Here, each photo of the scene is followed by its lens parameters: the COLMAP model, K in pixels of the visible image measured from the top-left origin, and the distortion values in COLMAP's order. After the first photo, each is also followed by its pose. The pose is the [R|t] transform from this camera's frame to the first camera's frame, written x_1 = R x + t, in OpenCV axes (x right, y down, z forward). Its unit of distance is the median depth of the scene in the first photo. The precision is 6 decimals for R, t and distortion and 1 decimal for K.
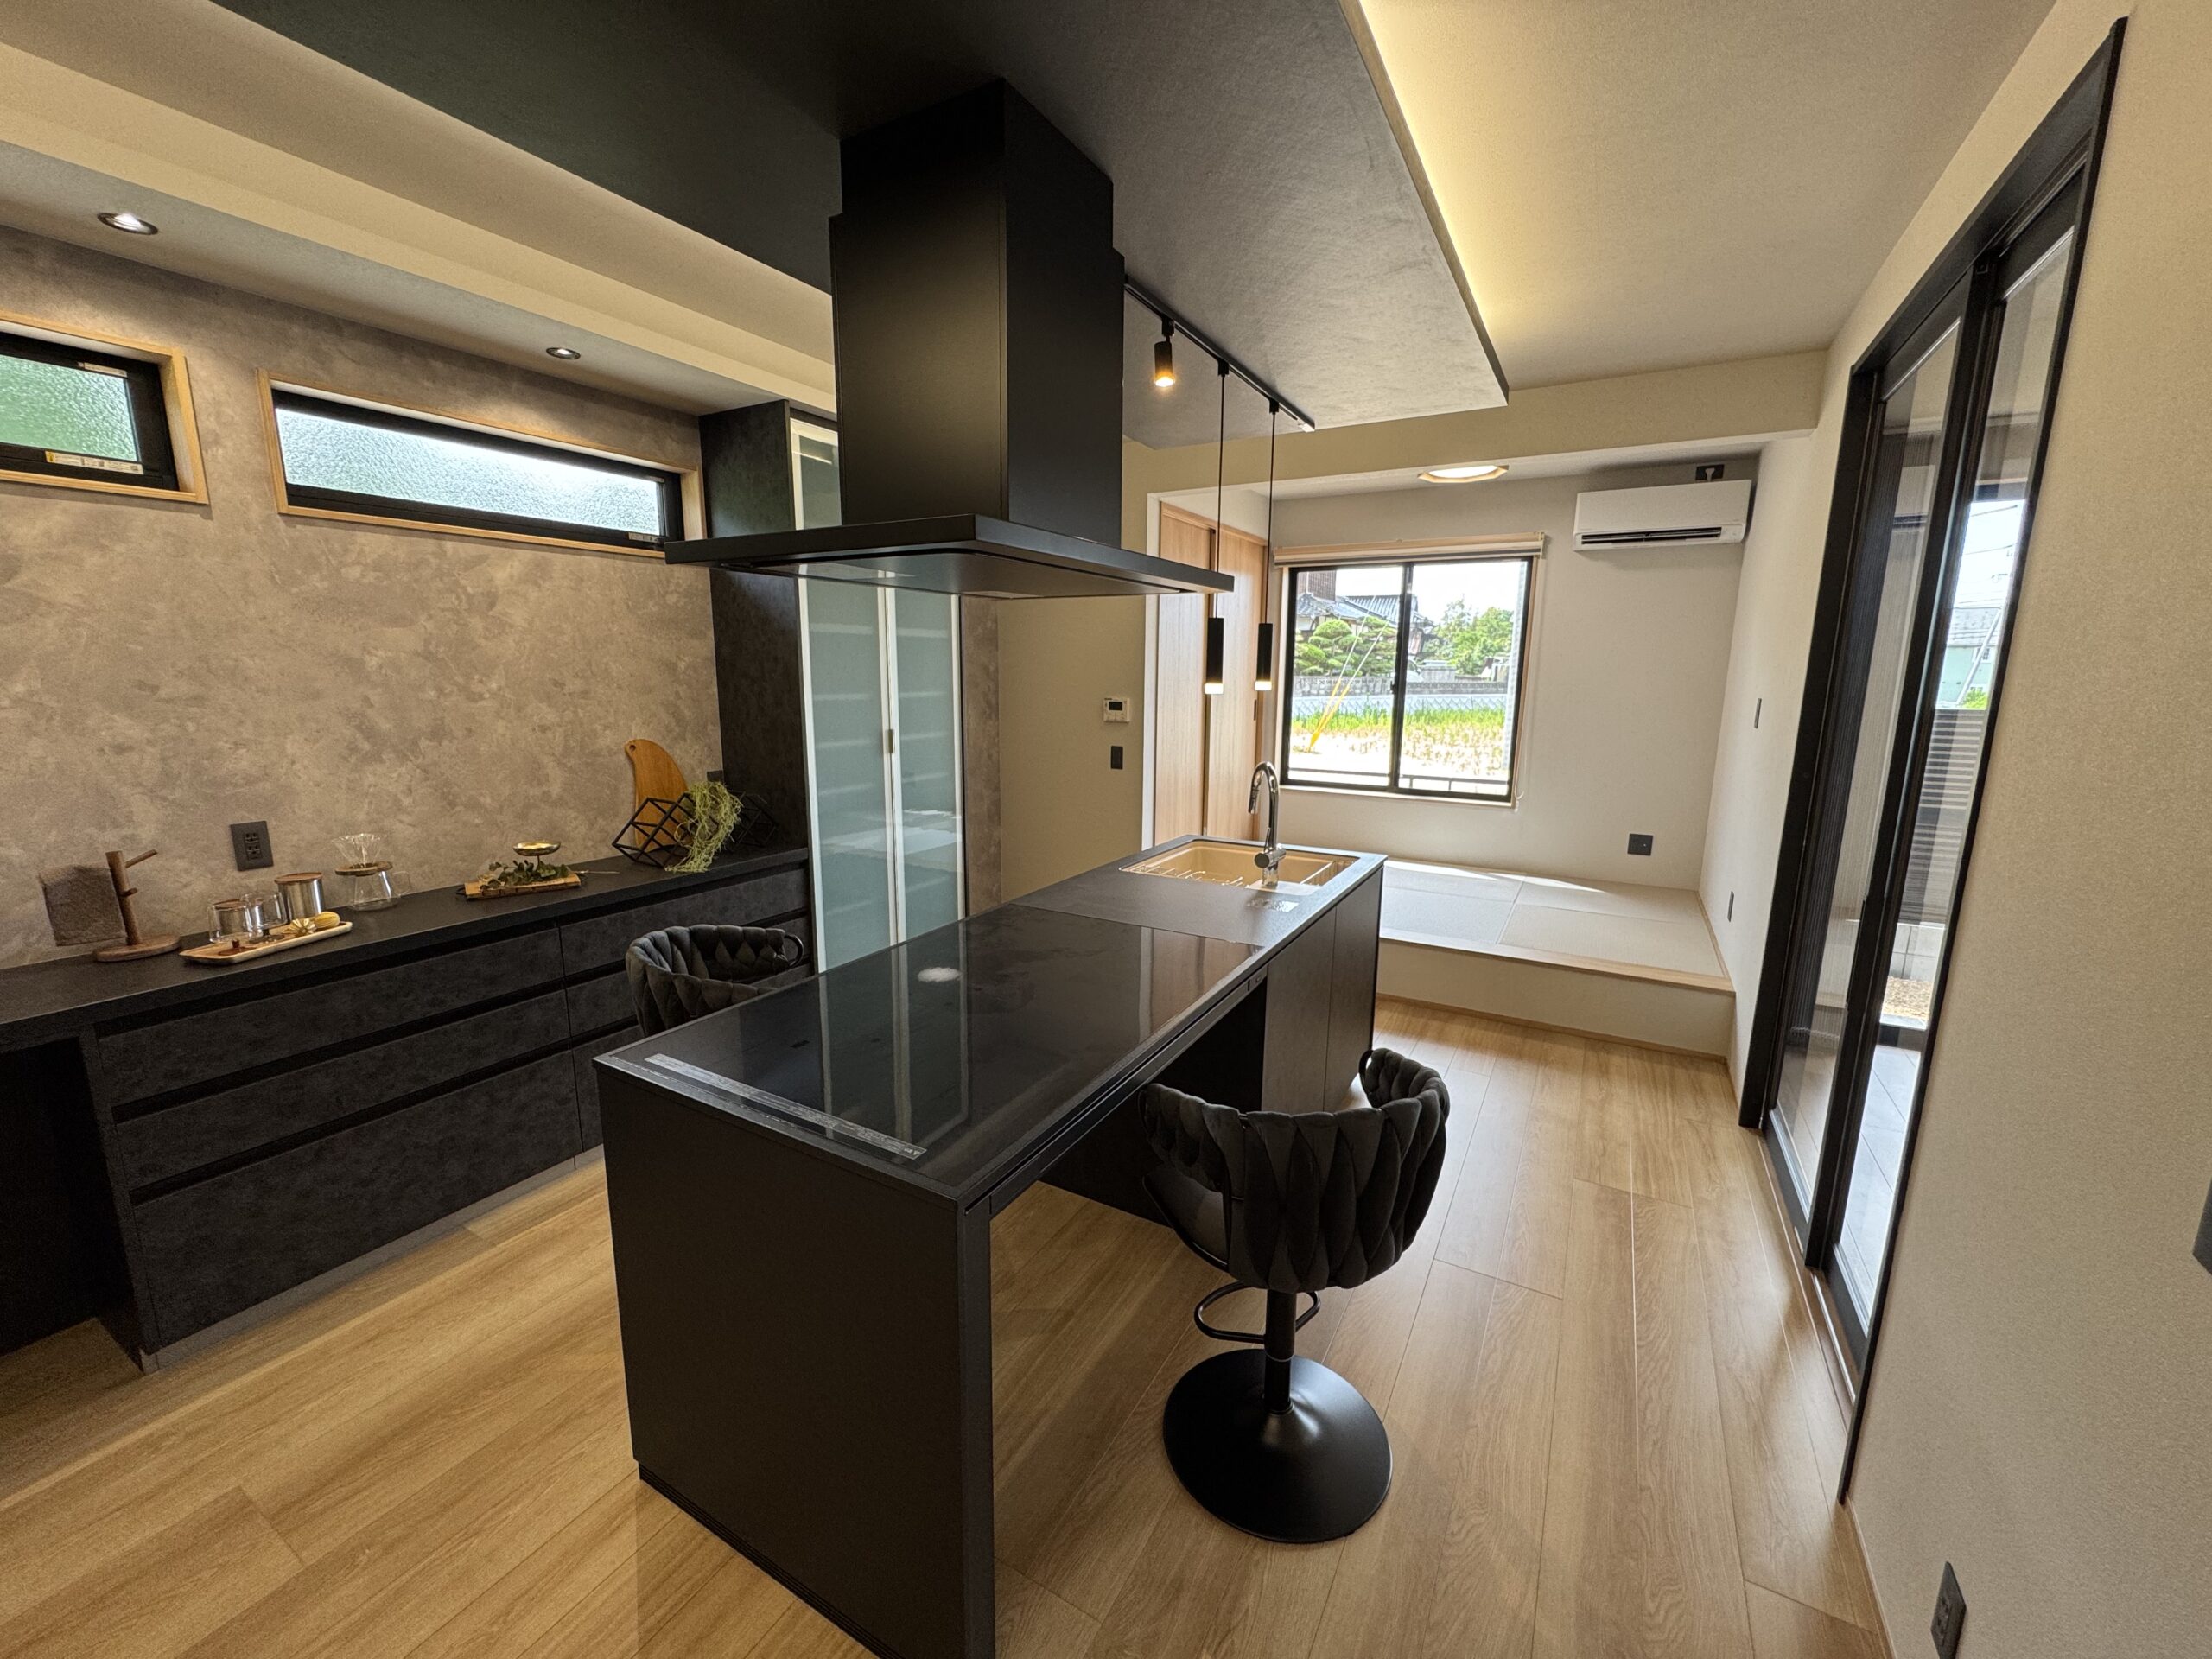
lens RADIAL K [[880.7, 0, 1105.7], [0, 880.7, 827.1], [0, 0, 1]] dist [-0.002241, -0.000529]
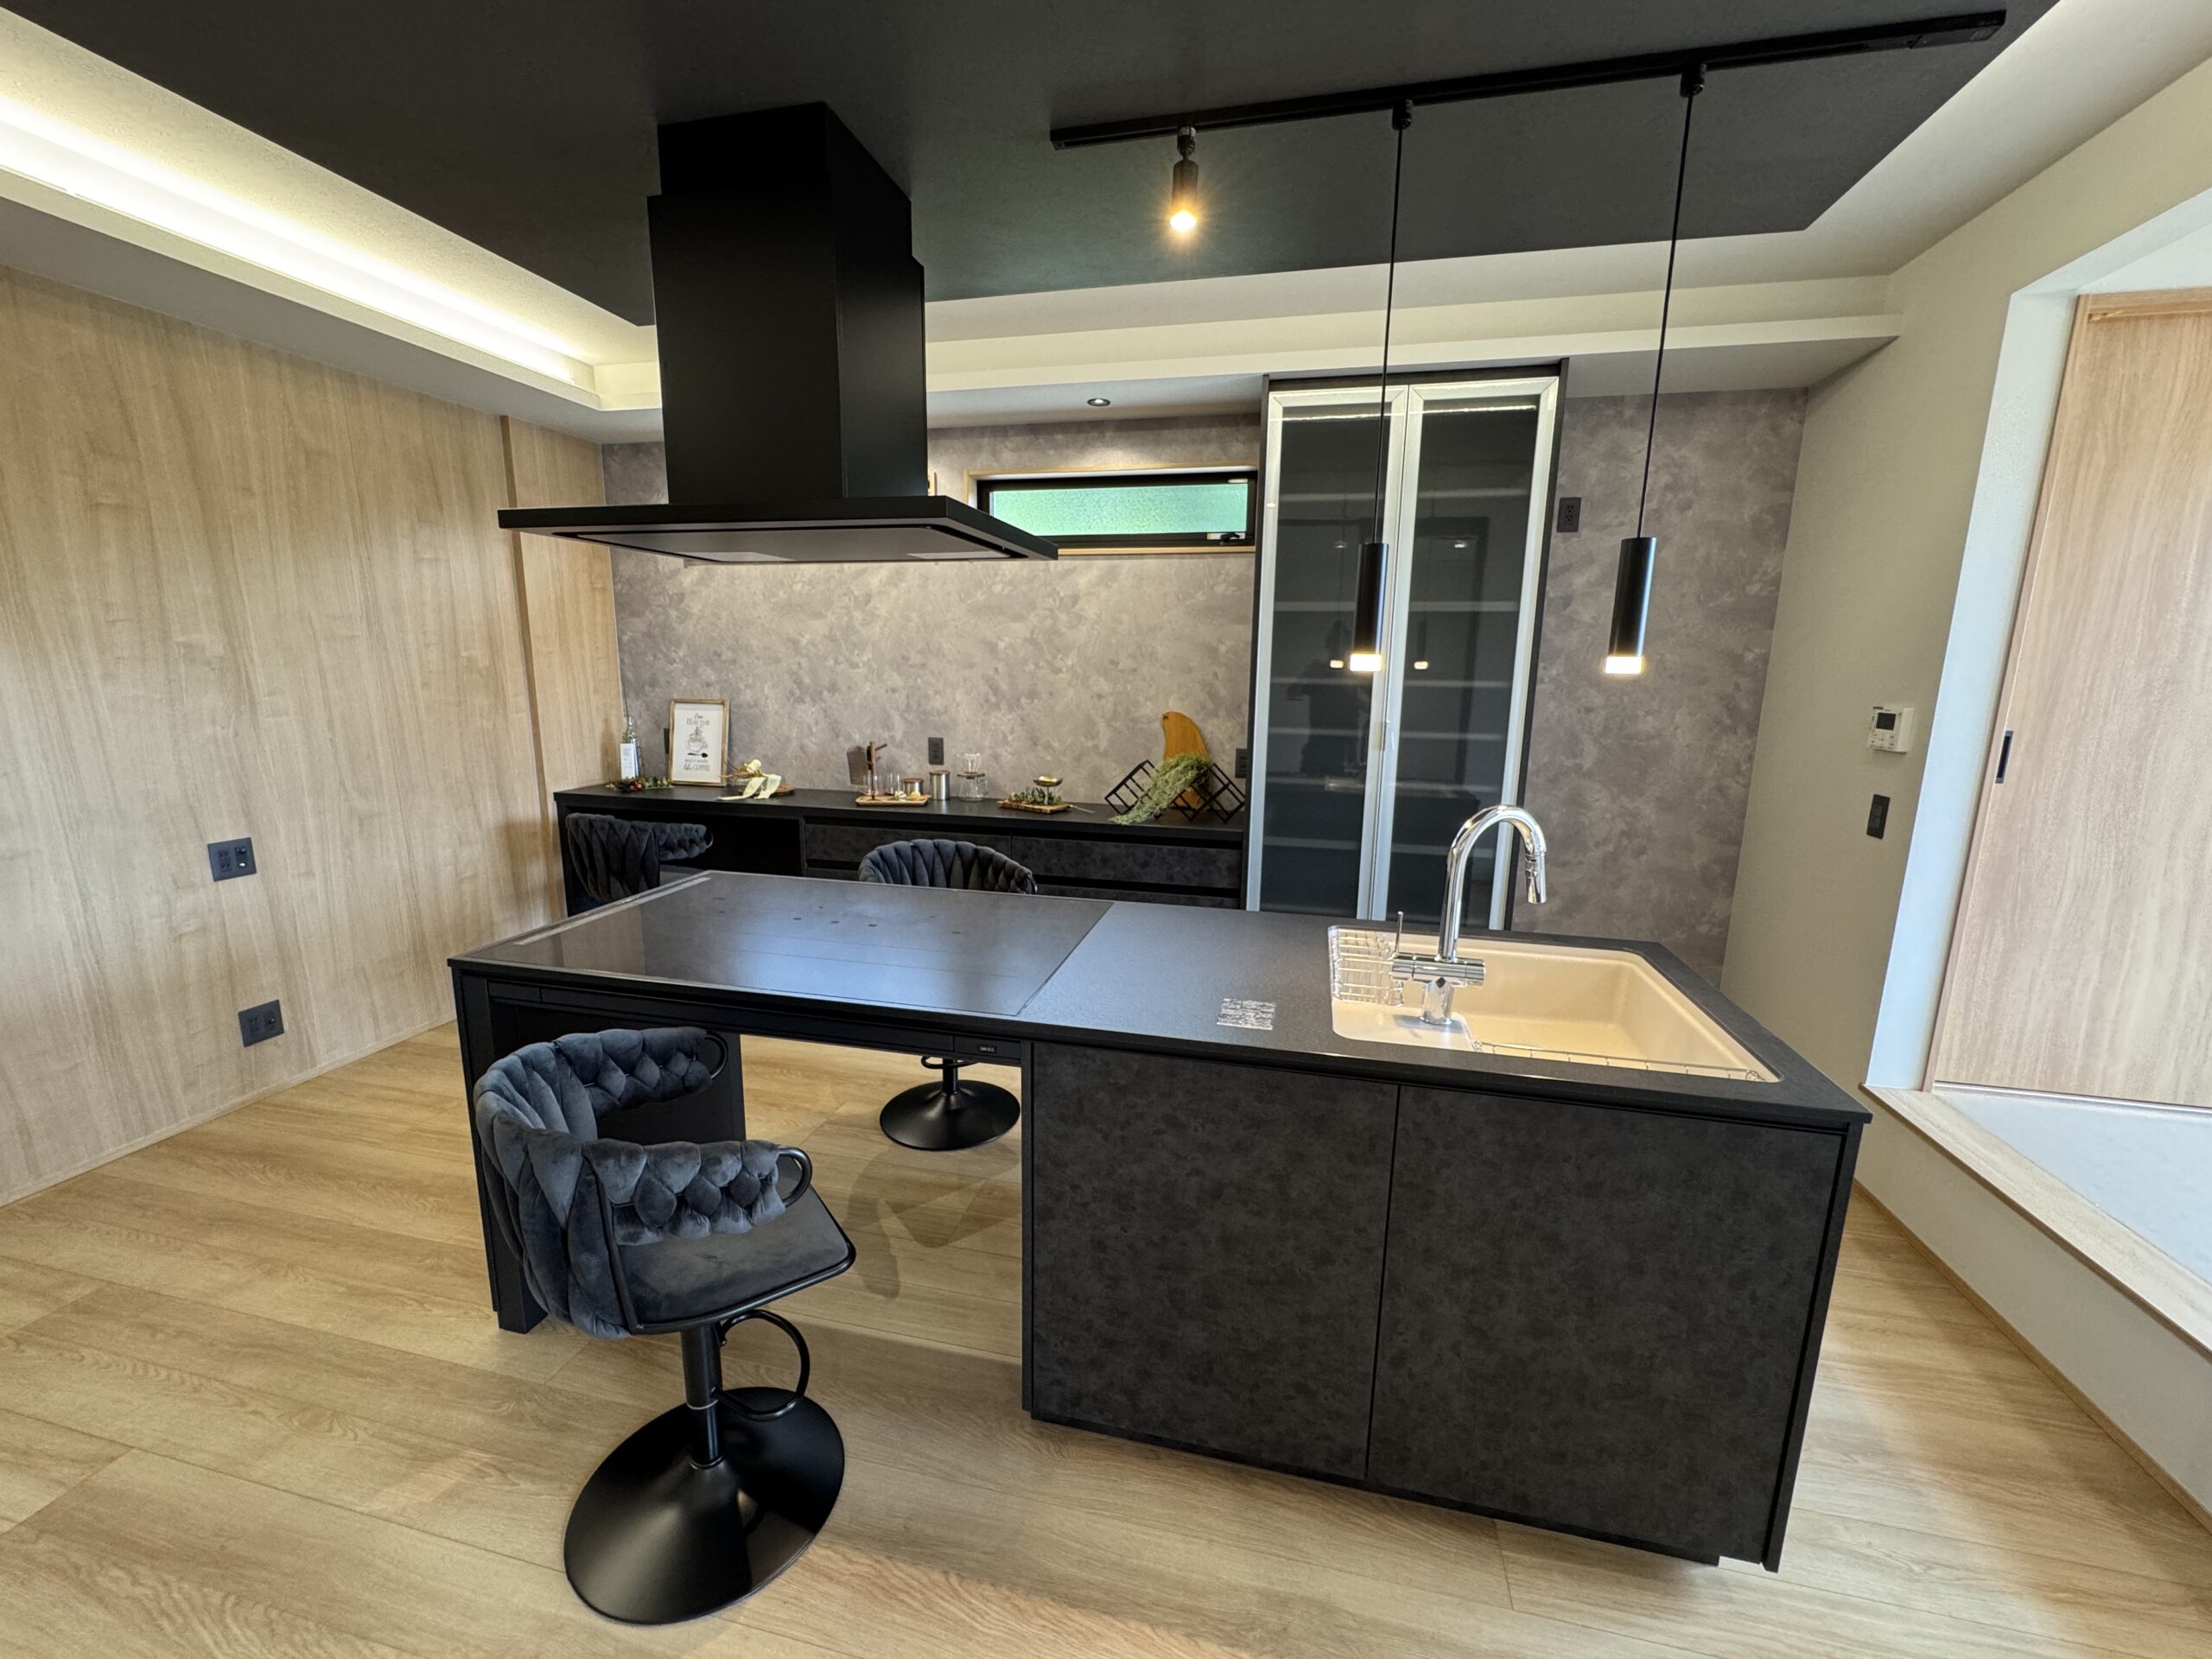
lens RADIAL K [[880.7, 0, 1098.0], [0, 880.7, 827.9], [0, 0, 1]] dist [-0.002241, -0.000529]
pose [[0.286275, 0.173358, -0.942334, 0.701790], [-0.183310, 0.975239, 0.123722, -0.092696], [0.940449, 0.137321, 0.310964, 0.688783]]
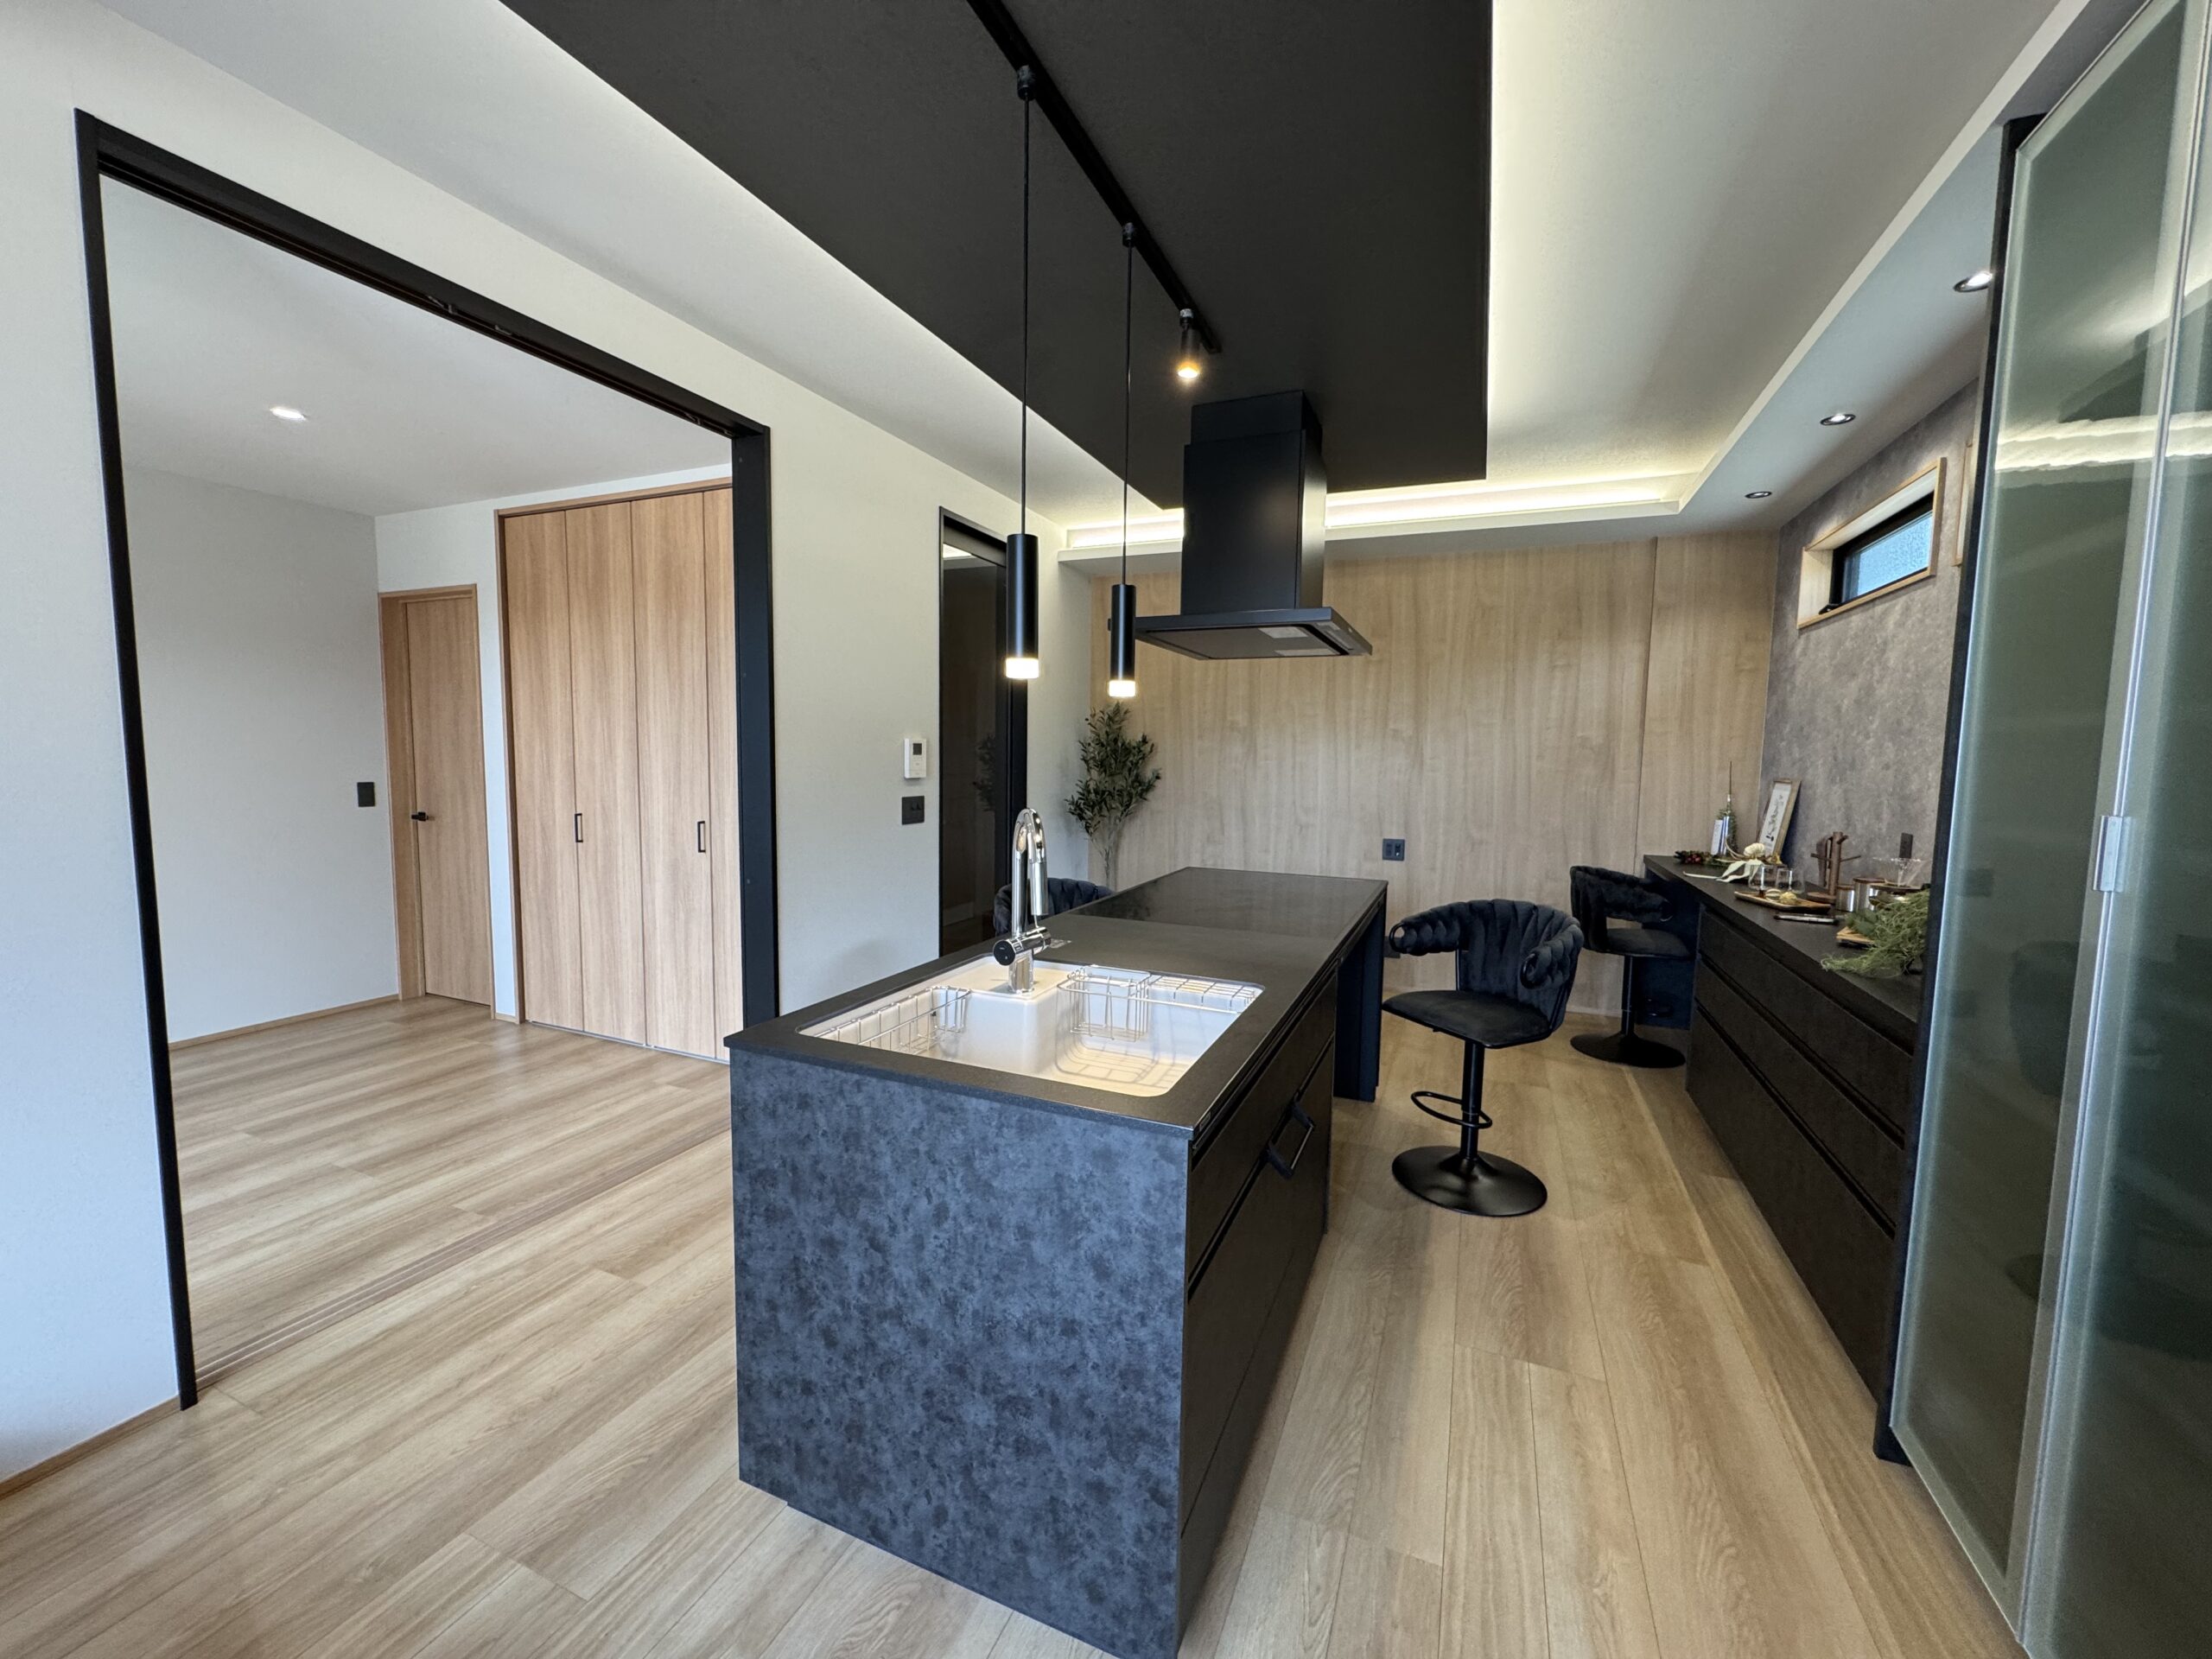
lens RADIAL K [[880.7, 0, 1124.9], [0, 880.7, 842.3], [0, 0, 1]] dist [-0.002241, -0.000529]
pose [[-0.990419, -0.005866, -0.137973, 0.229591], [-0.045073, 0.958115, 0.282813, -0.257887], [0.130535, 0.286322, -0.949200, 1.771441]]
